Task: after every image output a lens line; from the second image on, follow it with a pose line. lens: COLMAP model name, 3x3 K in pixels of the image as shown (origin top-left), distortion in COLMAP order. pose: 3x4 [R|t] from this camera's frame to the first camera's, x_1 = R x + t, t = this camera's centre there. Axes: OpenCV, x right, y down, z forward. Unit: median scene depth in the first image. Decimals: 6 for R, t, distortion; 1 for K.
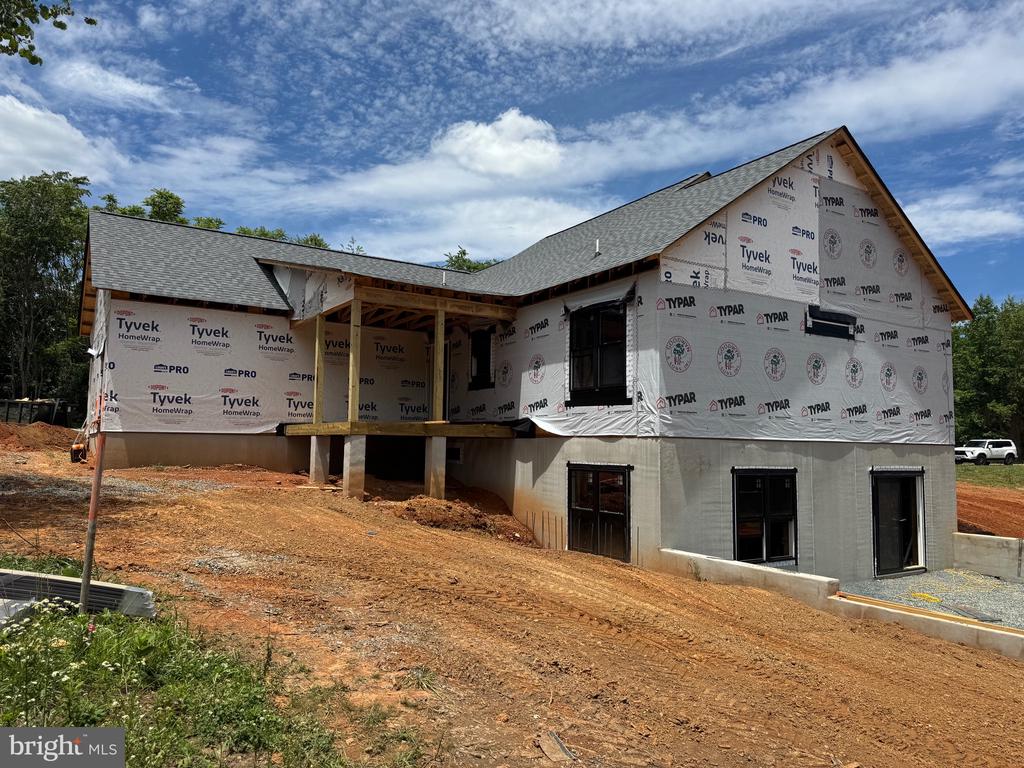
lens RADIAL K [[724.3, 0, 512.0], [0, 724.3, 384.0], [0, 0, 1]] dist [0.067901, -0.076473]
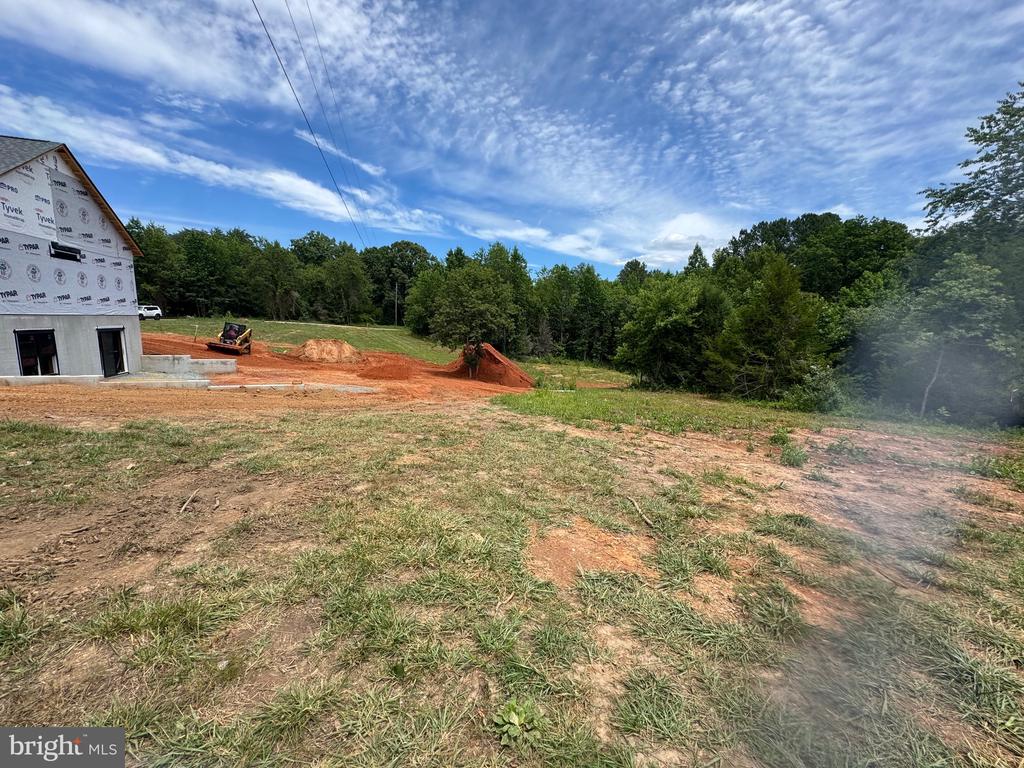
lens RADIAL K [[409.1, 0, 513.4], [0, 409.1, 381.9], [0, 0, 1]] dist [0.004919, 0.000187]
pose [[0.255093, -0.149868, 0.955231, -0.346586], [-0.105968, 0.977631, 0.181681, -0.071553], [-0.961092, -0.147570, 0.233506, -0.429117]]
